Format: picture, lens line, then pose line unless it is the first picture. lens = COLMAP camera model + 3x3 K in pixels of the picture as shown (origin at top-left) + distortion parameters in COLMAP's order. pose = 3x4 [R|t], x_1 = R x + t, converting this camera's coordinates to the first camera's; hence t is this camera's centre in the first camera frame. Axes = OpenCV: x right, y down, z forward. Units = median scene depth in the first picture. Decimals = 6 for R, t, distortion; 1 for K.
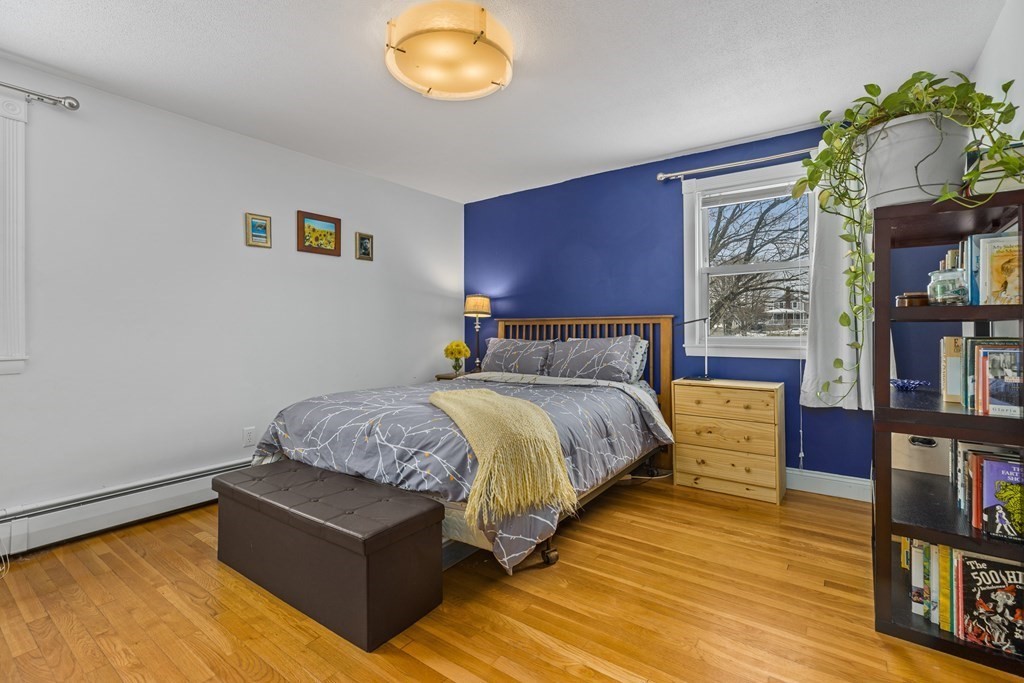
lens RADIAL K [[462.4, 0, 511.1], [0, 462.4, 331.6], [0, 0, 1]] dist [-0.010273, 0.004852]
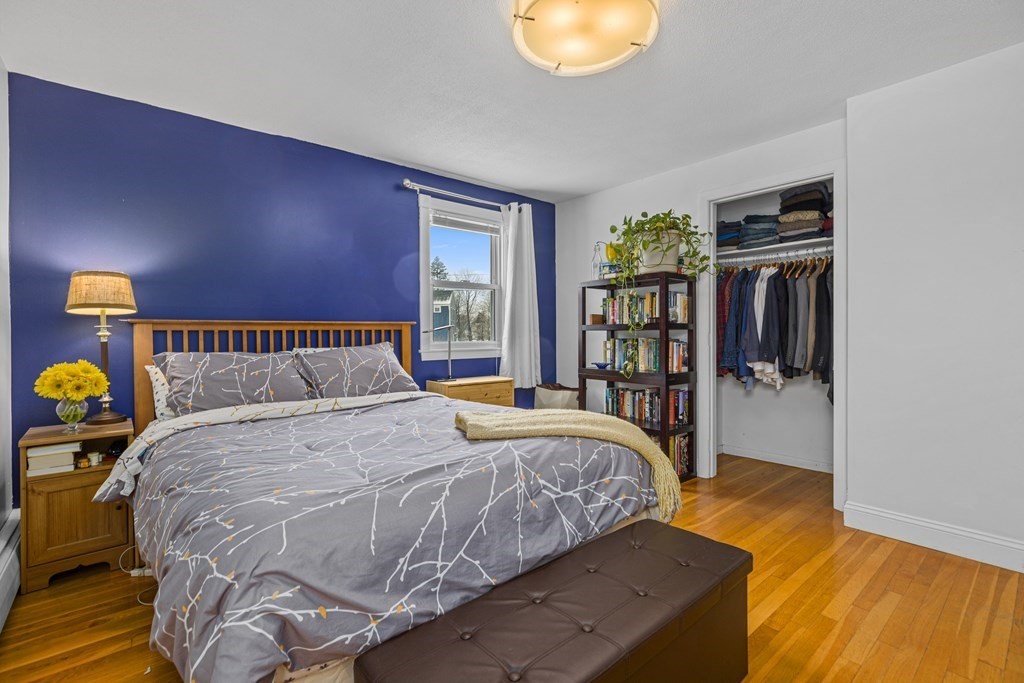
lens RADIAL K [[462.4, 0, 509.6], [0, 462.4, 339.2], [0, 0, 1]] dist [-0.010273, 0.004852]
pose [[0.245913, -0.009481, 0.969245, -0.693415], [0.010941, 0.999916, 0.007005, -0.002810], [-0.969230, 0.008882, 0.245996, 0.635838]]
